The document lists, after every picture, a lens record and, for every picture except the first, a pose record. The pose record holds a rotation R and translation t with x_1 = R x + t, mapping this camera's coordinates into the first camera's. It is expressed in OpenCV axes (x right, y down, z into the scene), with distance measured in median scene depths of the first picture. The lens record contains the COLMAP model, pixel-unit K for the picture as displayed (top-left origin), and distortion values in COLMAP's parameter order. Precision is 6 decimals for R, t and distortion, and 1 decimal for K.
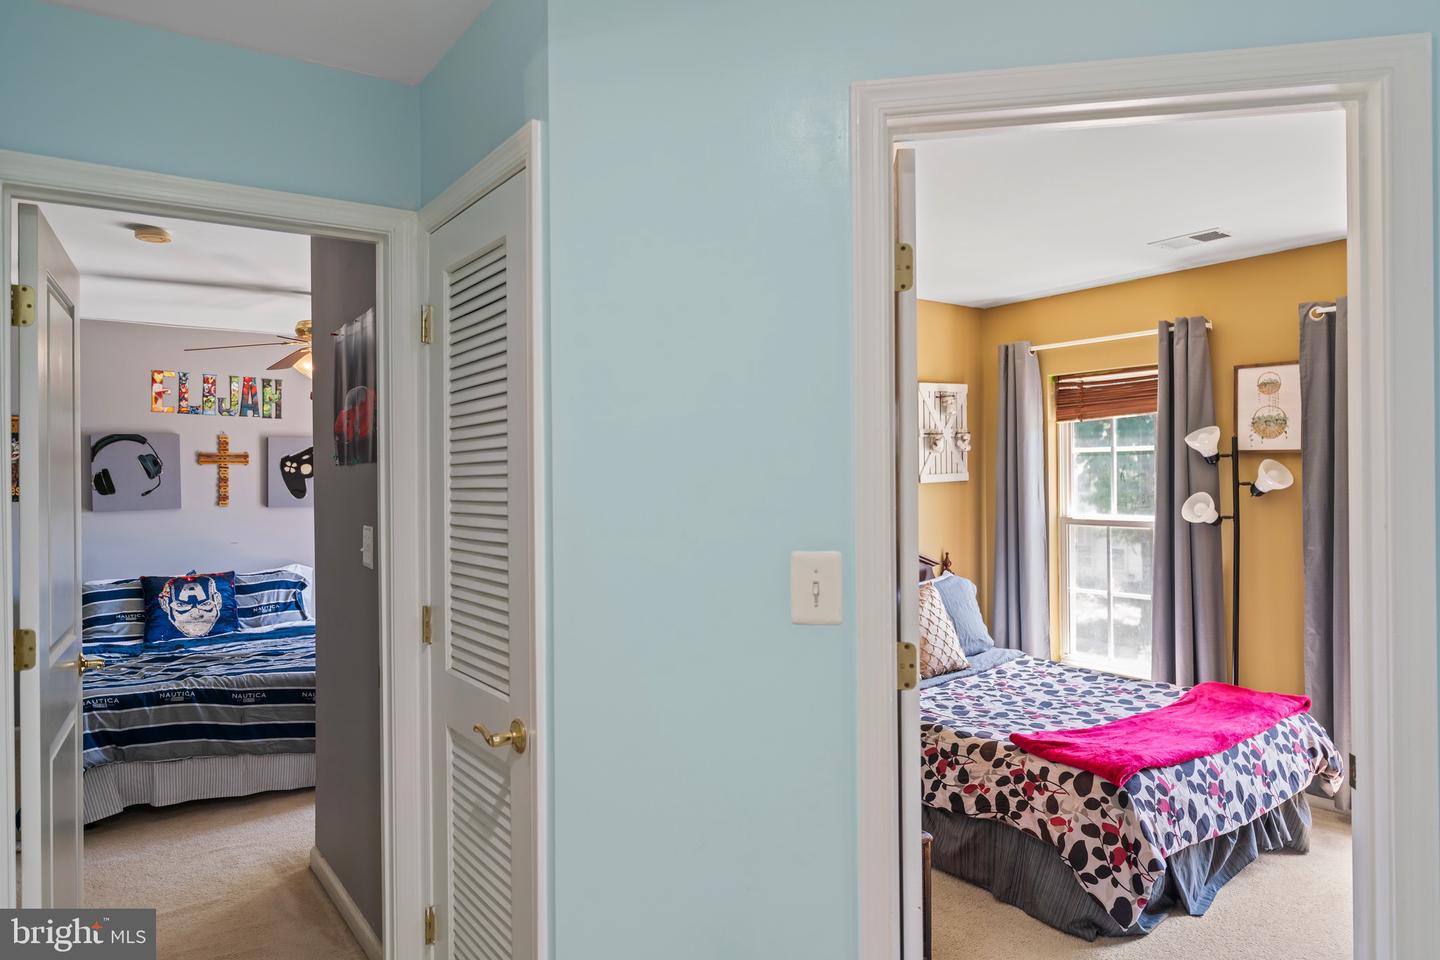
lens RADIAL K [[936.9, 0, 709.2], [0, 936.9, 483.6], [0, 0, 1]] dist [-0.005667, 0.004780]
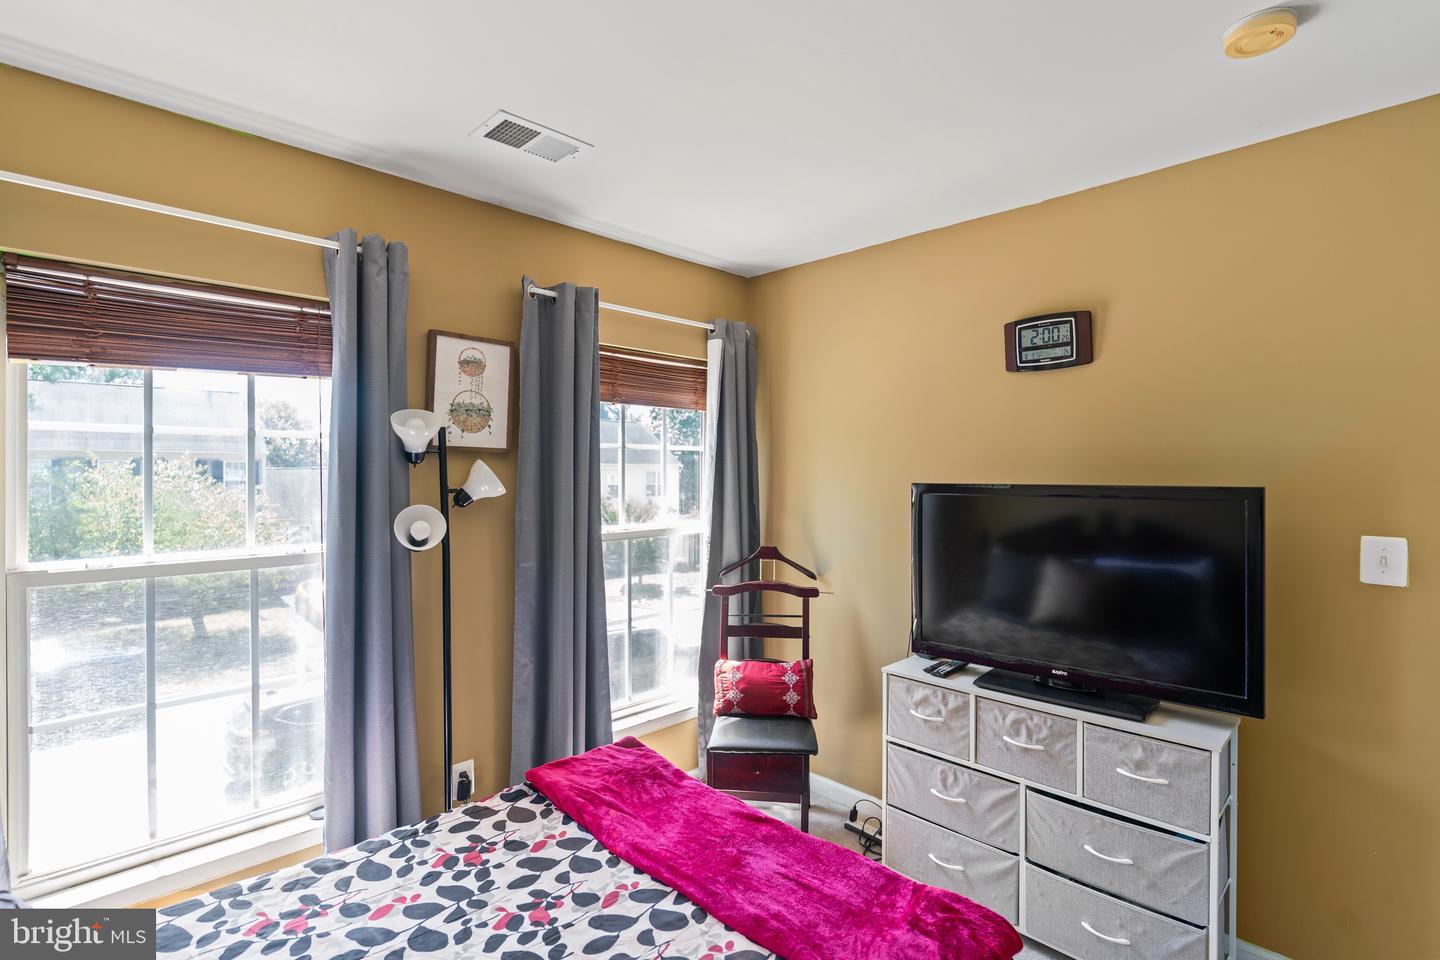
lens RADIAL K [[672.4, 0, 722.1], [0, 672.4, 477.5], [0, 0, 1]] dist [-0.005324, -0.000109]
pose [[-0.164197, 0.016017, 0.986297, 0.008139], [0.016182, 0.999777, -0.013542, 0.000353], [-0.986295, 0.013737, -0.164420, 0.726478]]
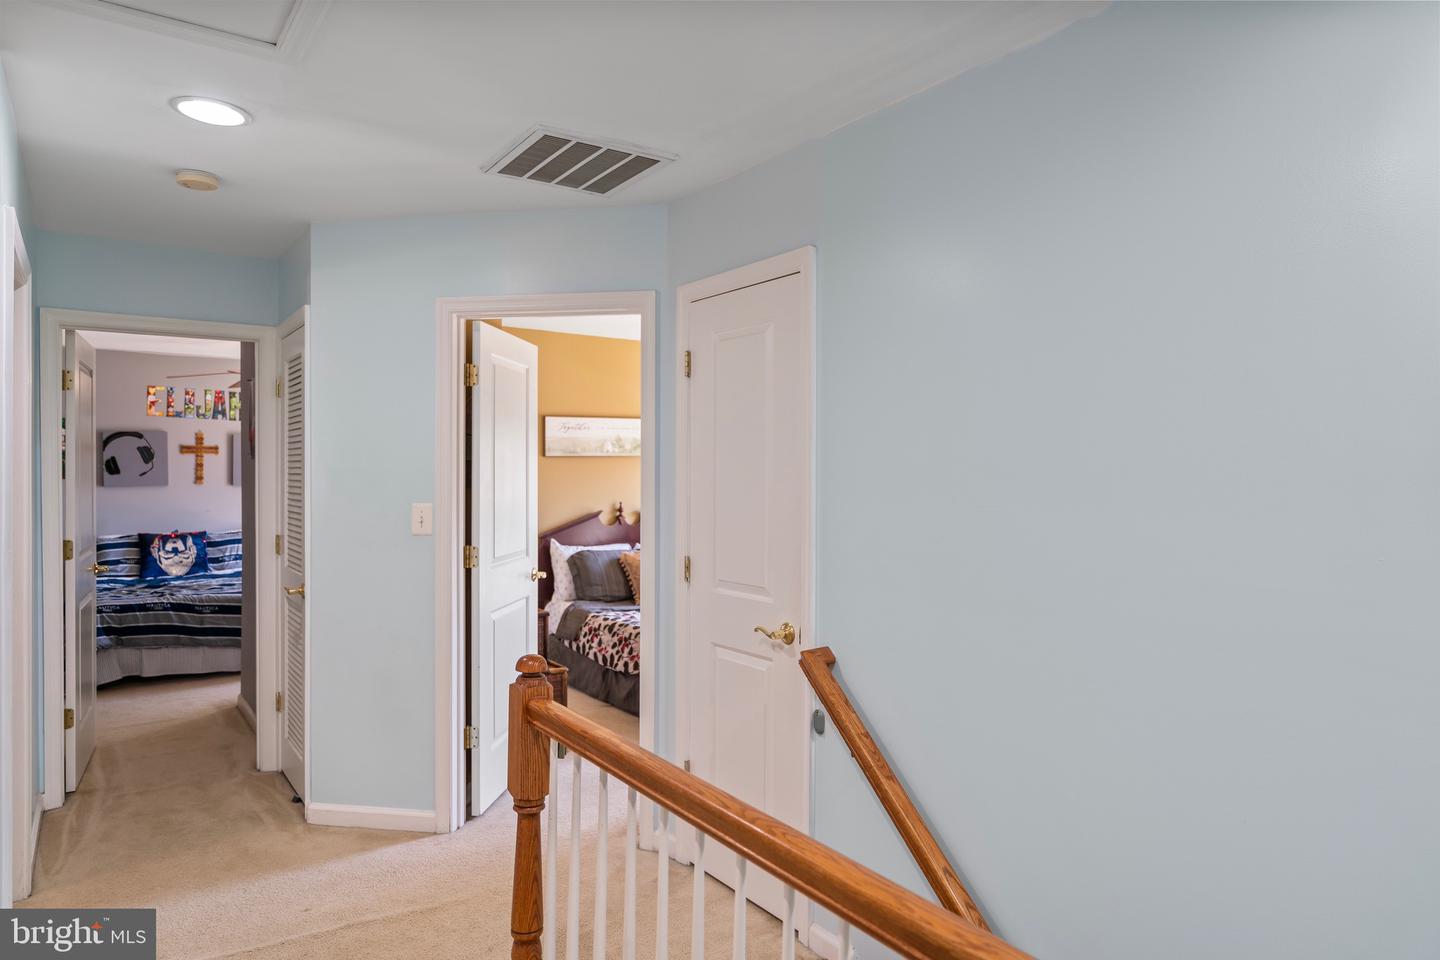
lens RADIAL K [[907.2, 0, 718.1], [0, 907.2, 484.4], [0, 0, 1]] dist [-0.000087, -0.004186]
pose [[0.999854, 0.013126, 0.010897, 0.263763], [-0.013266, 0.999829, 0.012895, -0.003583], [-0.010725, -0.013038, 0.999857, -0.394103]]
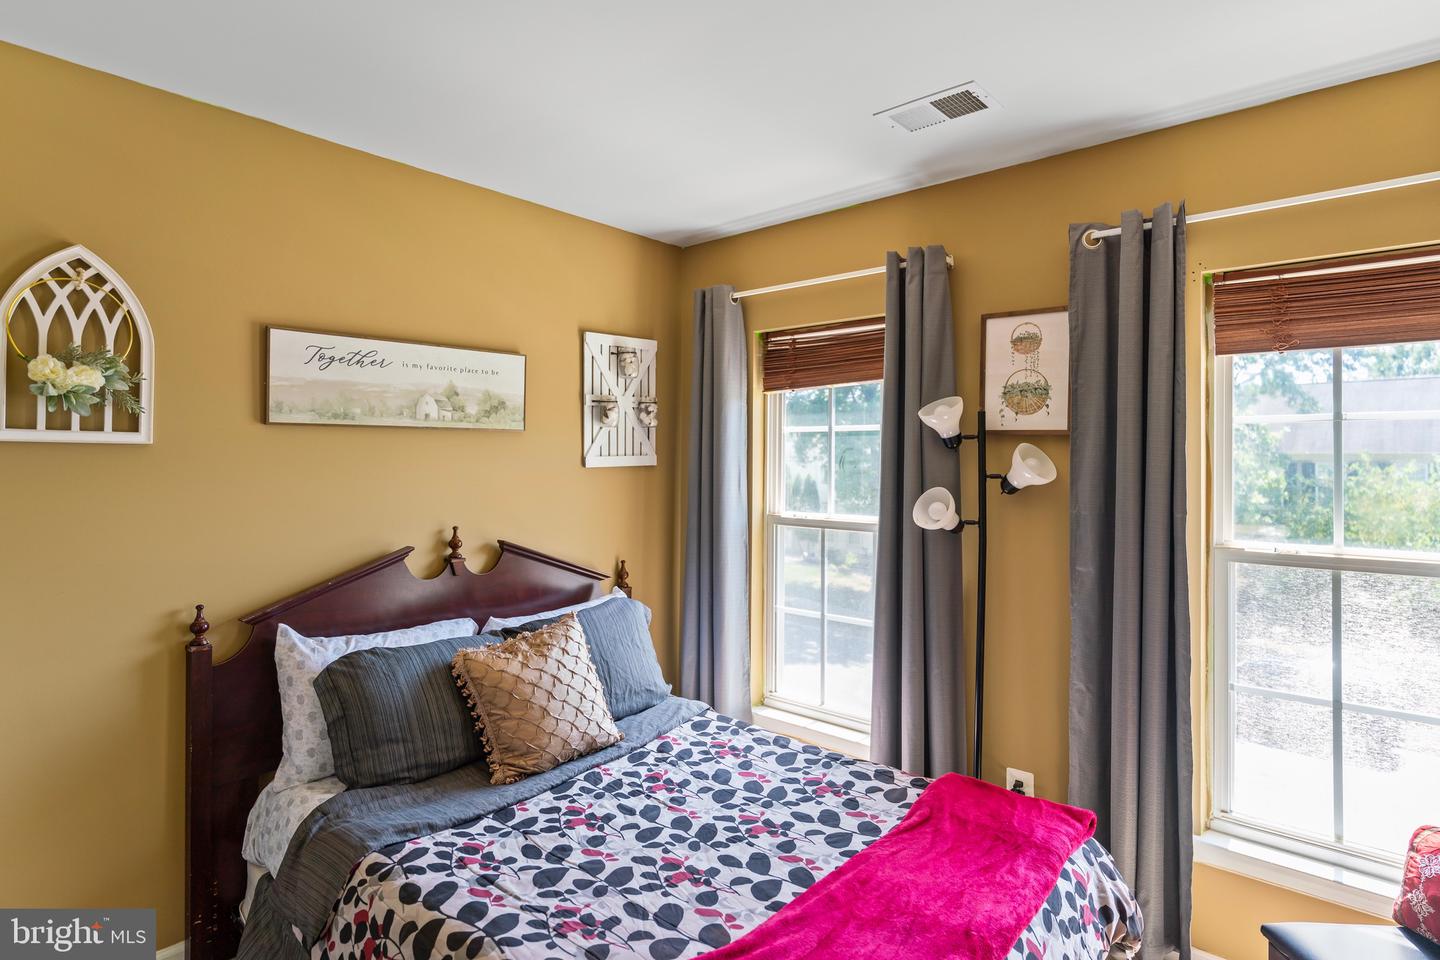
lens RADIAL K [[780.6, 0, 709.5], [0, 780.6, 455.1], [0, 0, 1]] dist [-0.003620, -0.001245]
pose [[0.975098, 0.021414, 0.220738, 0.186173], [-0.018208, 0.999697, -0.016547, -0.001911], [-0.221025, 0.012116, 0.975193, 0.381162]]
